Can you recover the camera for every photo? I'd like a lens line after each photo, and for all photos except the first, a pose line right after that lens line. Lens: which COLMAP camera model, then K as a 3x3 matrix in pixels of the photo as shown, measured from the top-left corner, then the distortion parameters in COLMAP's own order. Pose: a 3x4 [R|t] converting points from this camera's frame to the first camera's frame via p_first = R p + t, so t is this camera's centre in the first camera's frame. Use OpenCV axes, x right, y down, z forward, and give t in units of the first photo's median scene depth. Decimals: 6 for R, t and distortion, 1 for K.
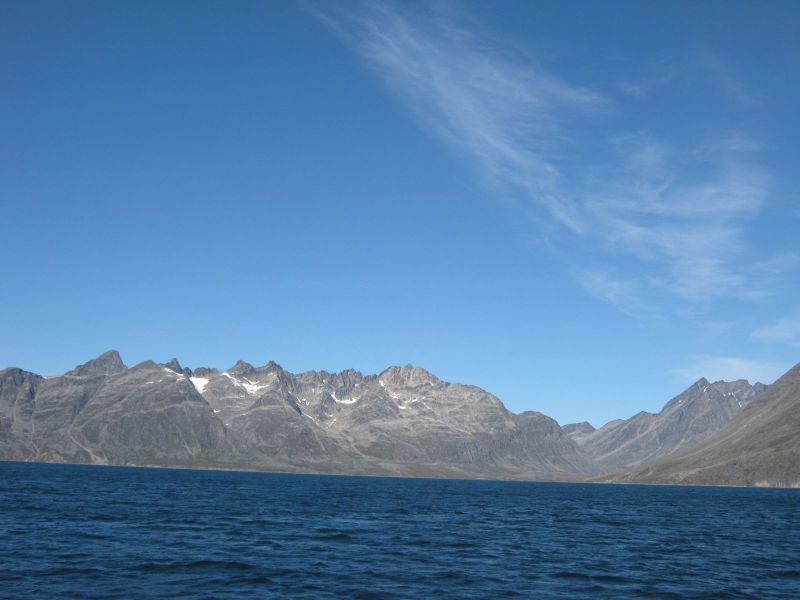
lens RADIAL K [[886.8, 0, 400.0], [0, 886.8, 300.0], [0, 0, 1]] dist [-0.080851, 0.026285]
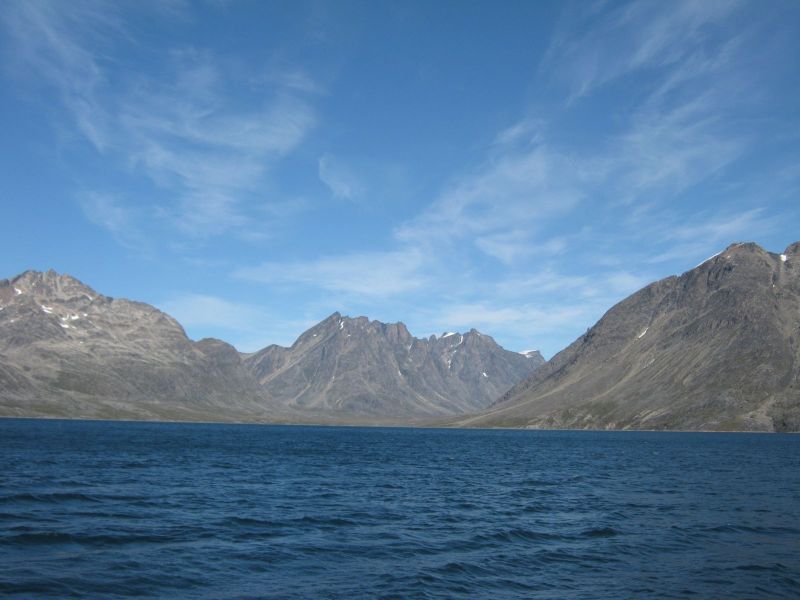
lens RADIAL K [[886.8, 0, 400.0], [0, 886.8, 300.0], [0, 0, 1]] dist [-0.080851, 0.026285]
pose [[0.813929, 0.064723, 0.577347, -0.179039], [-0.106192, 0.993607, 0.038319, 0.038565], [-0.571176, -0.092498, 0.815599, 0.222843]]
